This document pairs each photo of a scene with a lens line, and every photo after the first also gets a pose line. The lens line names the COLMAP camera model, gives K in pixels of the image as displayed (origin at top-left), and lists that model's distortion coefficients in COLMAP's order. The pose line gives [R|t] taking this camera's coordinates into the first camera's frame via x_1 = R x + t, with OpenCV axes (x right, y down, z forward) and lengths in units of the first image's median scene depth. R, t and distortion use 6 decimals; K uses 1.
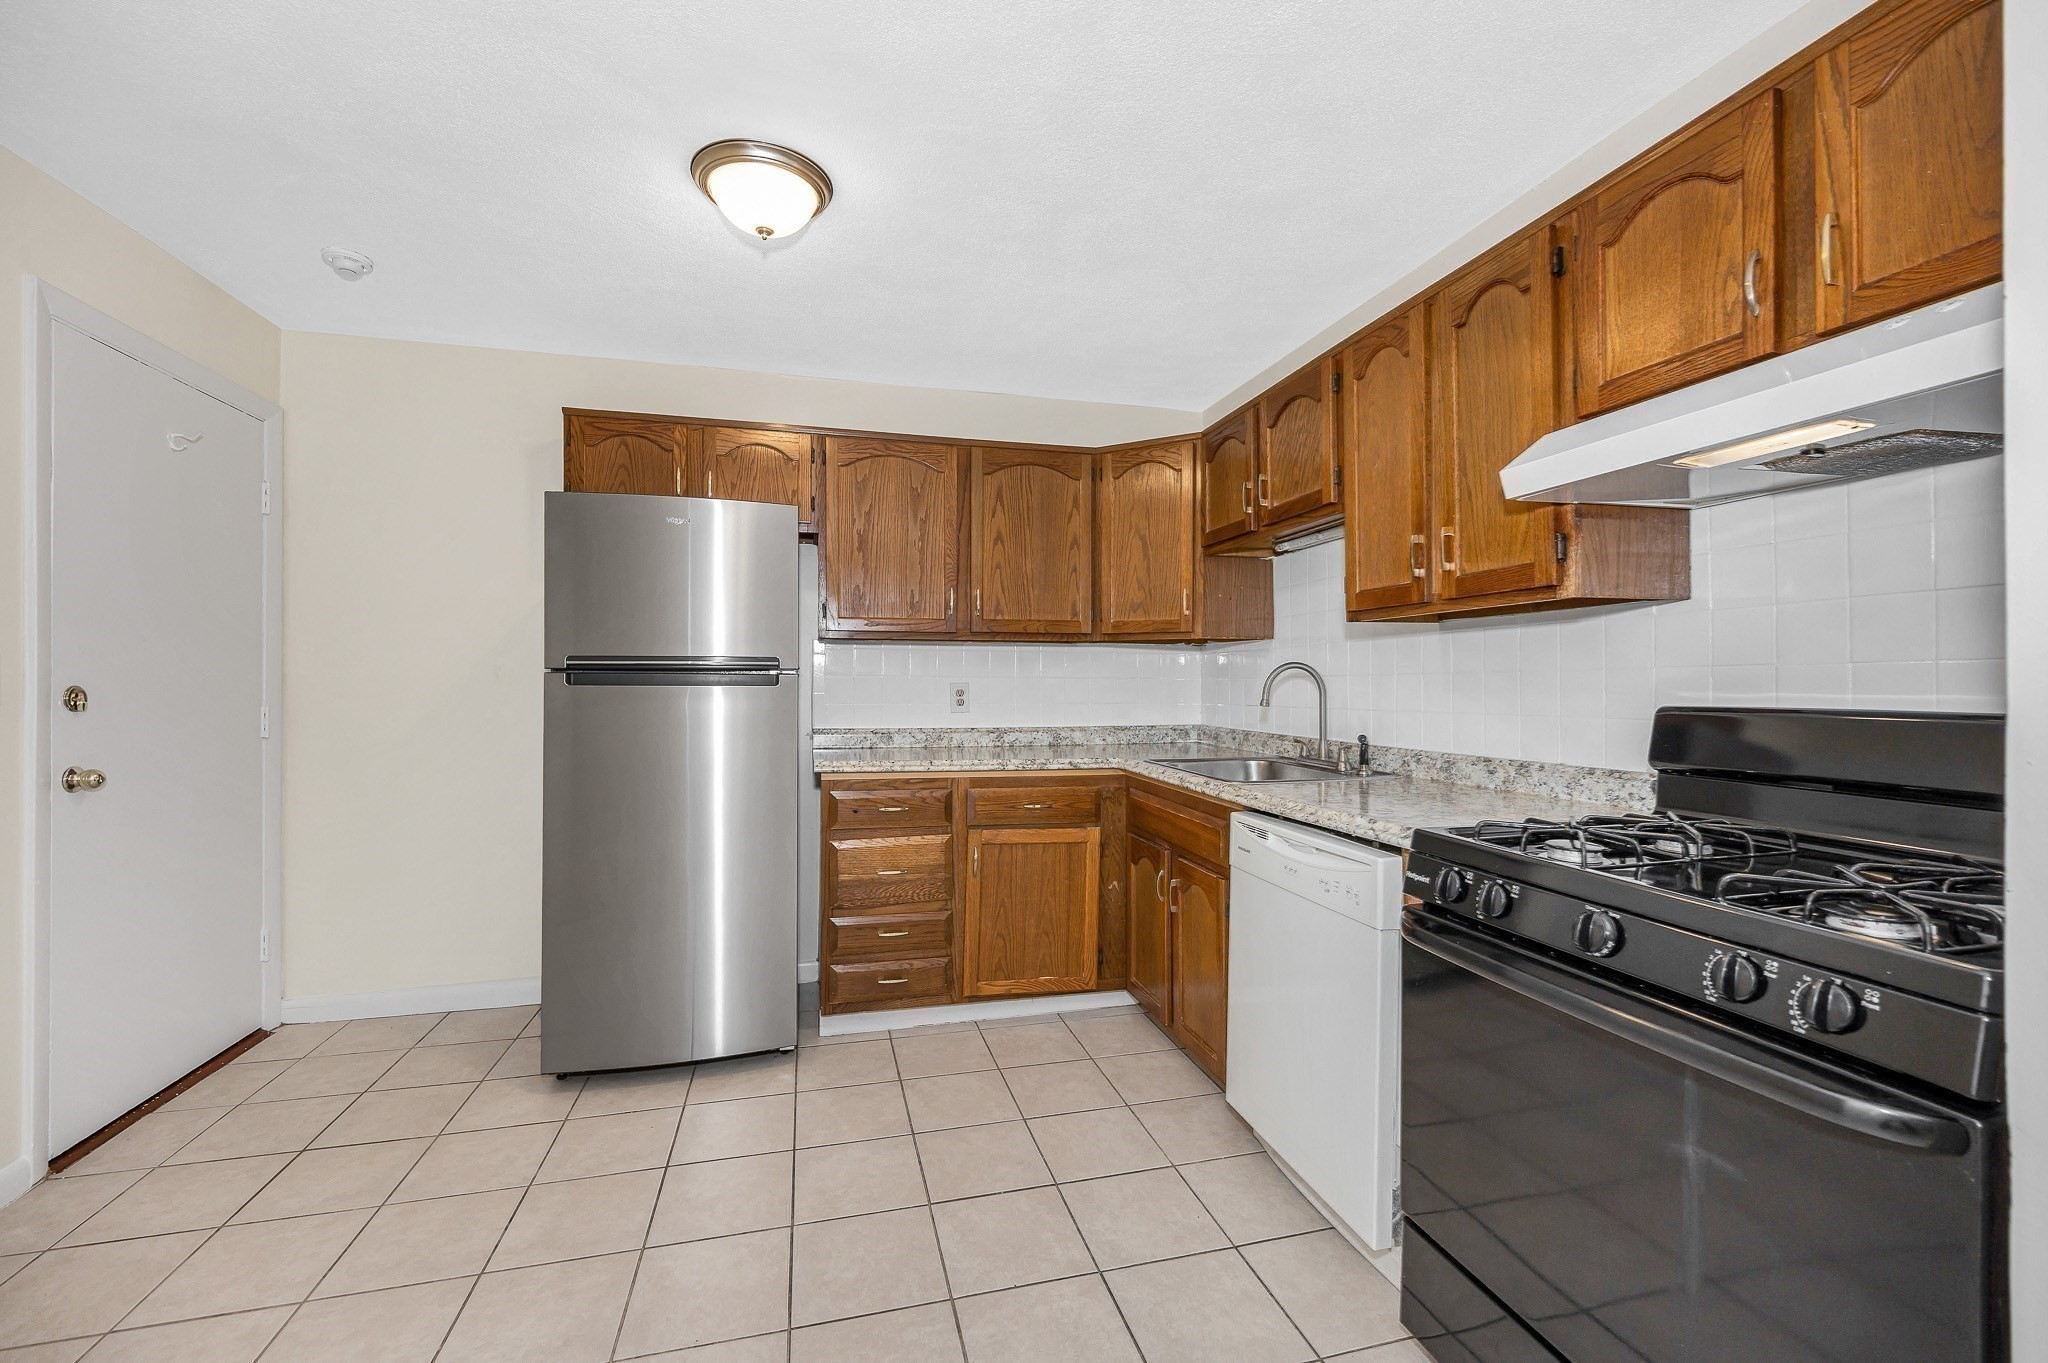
lens RADIAL K [[867.8, 0, 995.6], [0, 867.8, 702.4], [0, 0, 1]] dist [0.003781, -0.000972]
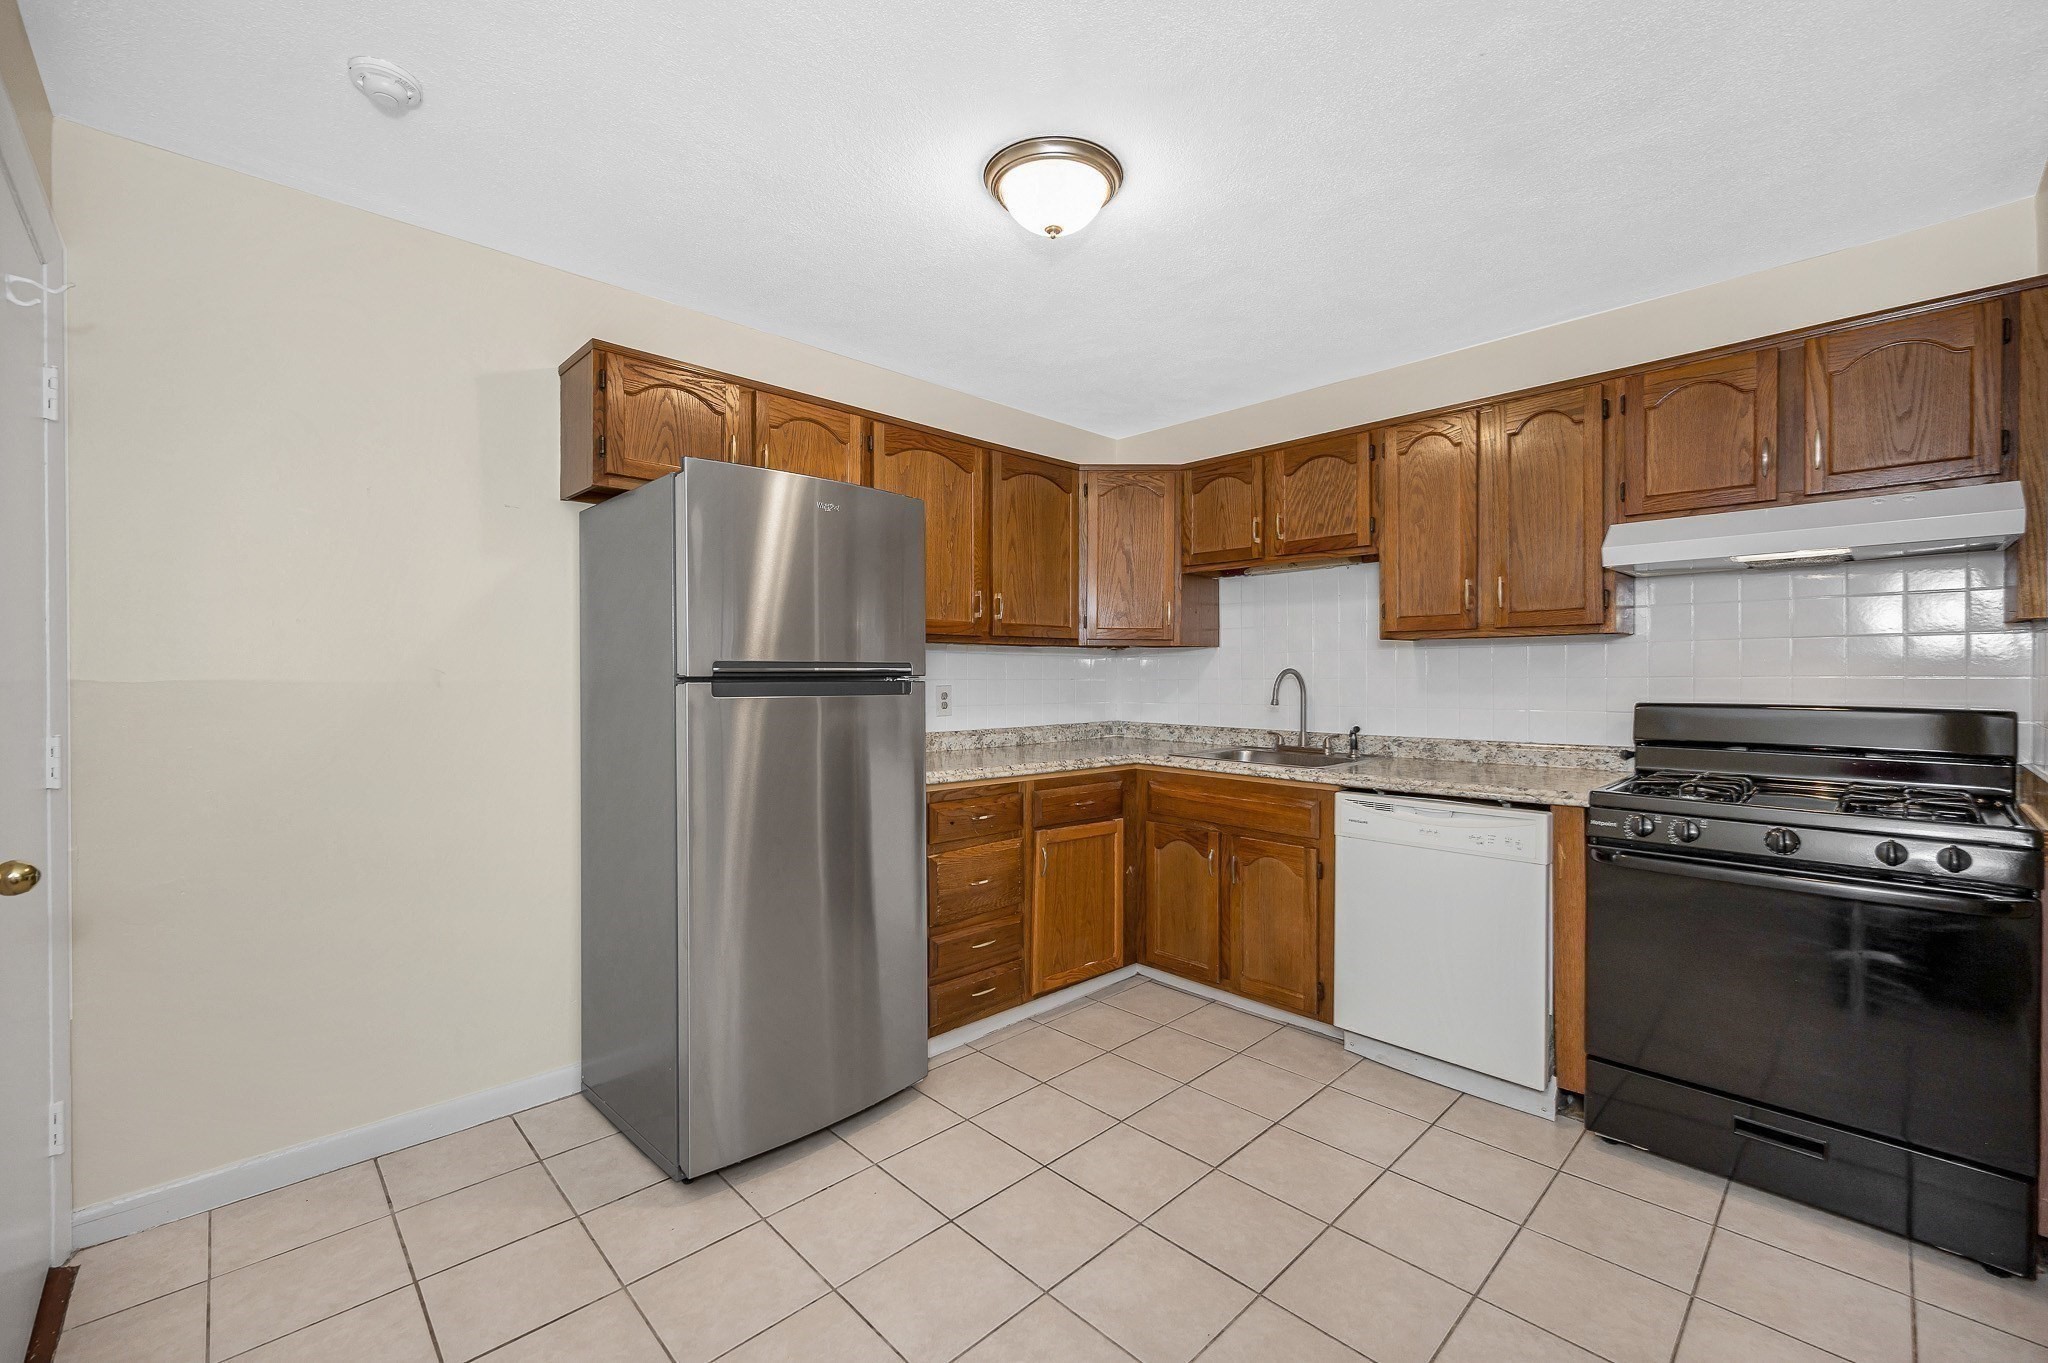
lens RADIAL K [[867.8, 0, 1070.5], [0, 867.8, 702.6], [0, 0, 1]] dist [0.003781, -0.000972]
pose [[0.855640, -0.018376, 0.517245, -0.533010], [0.013543, 0.999822, 0.013118, -0.017922], [-0.517395, -0.004219, 0.855737, 0.108409]]
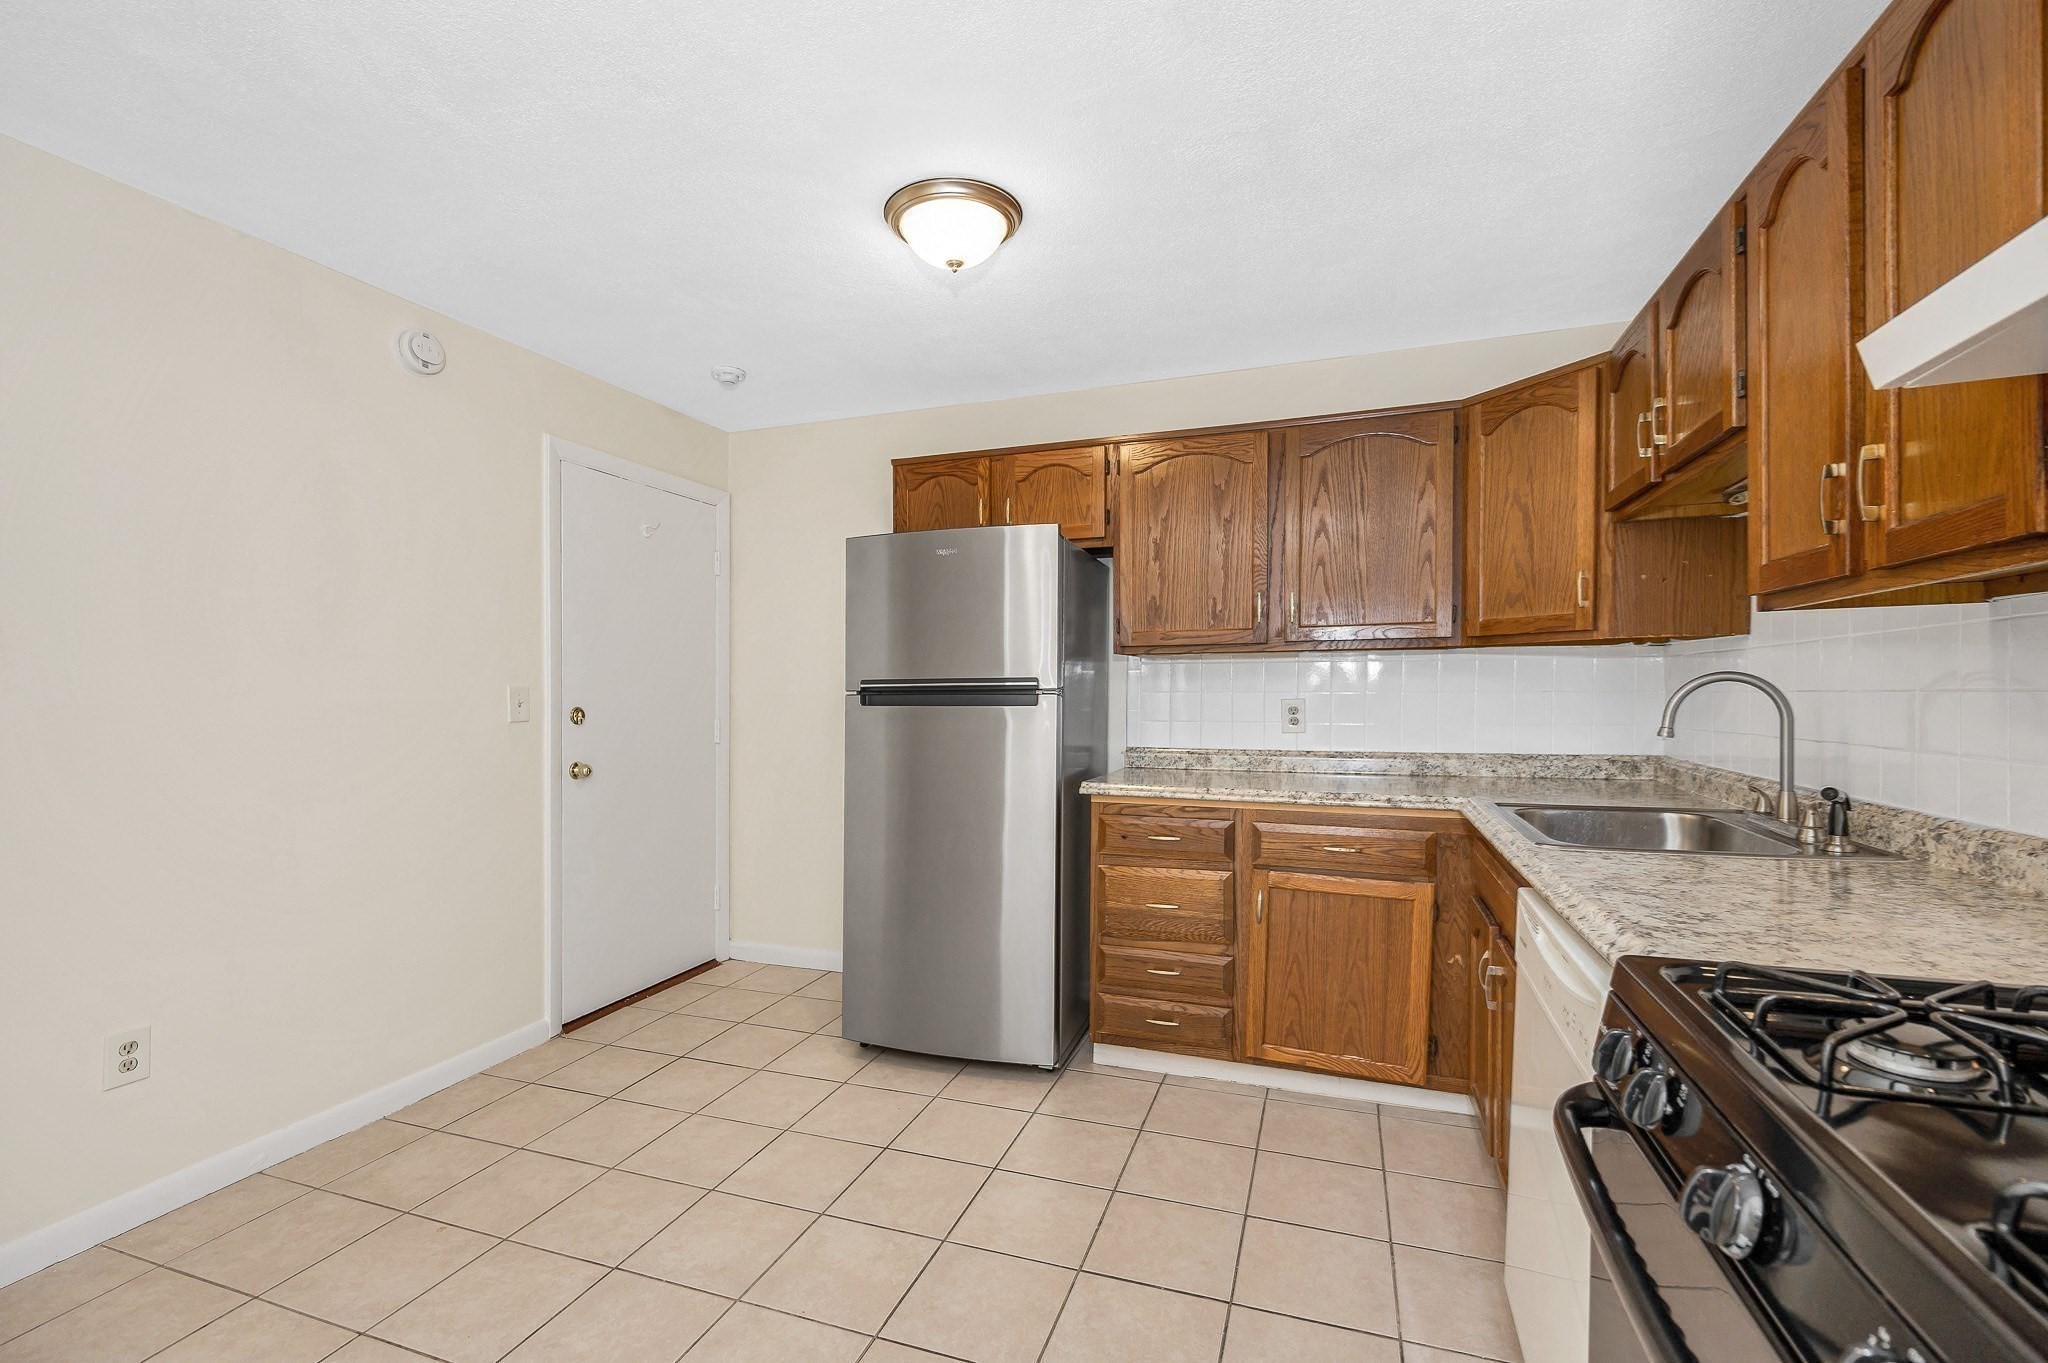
lens RADIAL K [[867.8, 0, 983.0], [0, 867.8, 718.1], [0, 0, 1]] dist [0.003781, -0.000972]
pose [[0.826649, 0.011285, -0.562605, 0.240904], [-0.005037, 0.999907, 0.012655, -0.015986], [0.562696, -0.007628, 0.826629, 0.122931]]
